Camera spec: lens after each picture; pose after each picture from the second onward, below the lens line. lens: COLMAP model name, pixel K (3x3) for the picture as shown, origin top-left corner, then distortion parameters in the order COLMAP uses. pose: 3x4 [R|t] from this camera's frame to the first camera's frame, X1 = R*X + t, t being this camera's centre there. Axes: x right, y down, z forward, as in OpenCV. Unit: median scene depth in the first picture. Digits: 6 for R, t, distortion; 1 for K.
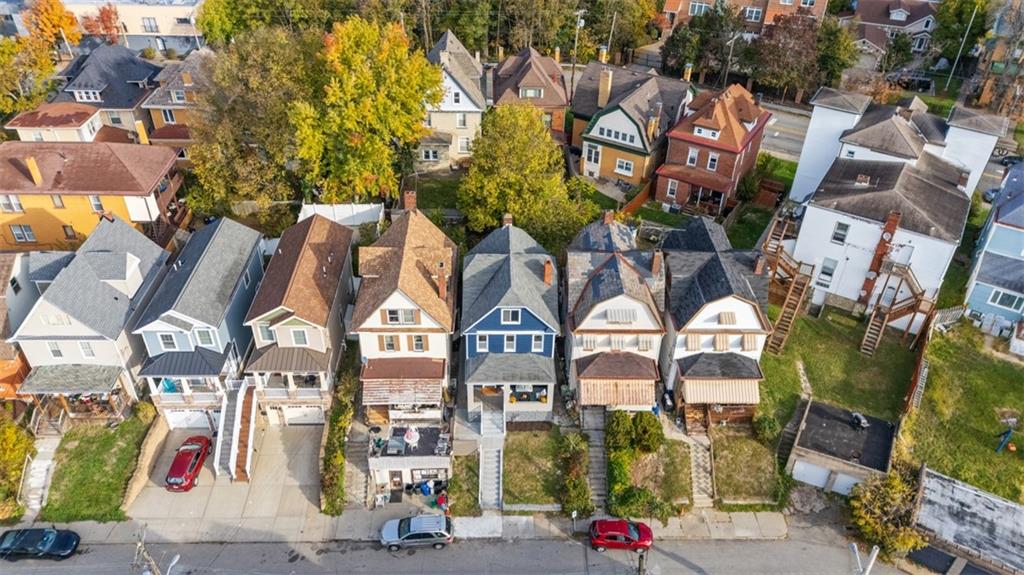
lens RADIAL K [[726.7, 0, 512.4], [0, 726.7, 285.2], [0, 0, 1]] dist [-0.010695, -0.011424]
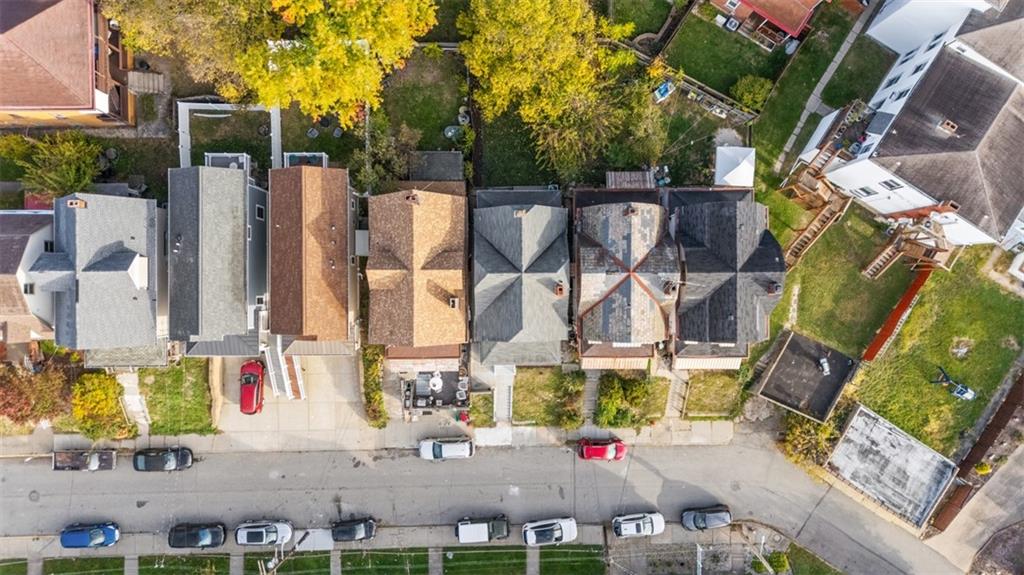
lens RADIAL K [[726.7, 0, 509.9], [0, 726.7, 285.6], [0, 0, 1]] dist [-0.010695, -0.011424]
pose [[0.999874, 0.015661, -0.002690, -0.017622], [-0.007391, 0.608214, 0.793739, -0.836937], [0.014067, -0.793618, 0.608253, 0.415209]]
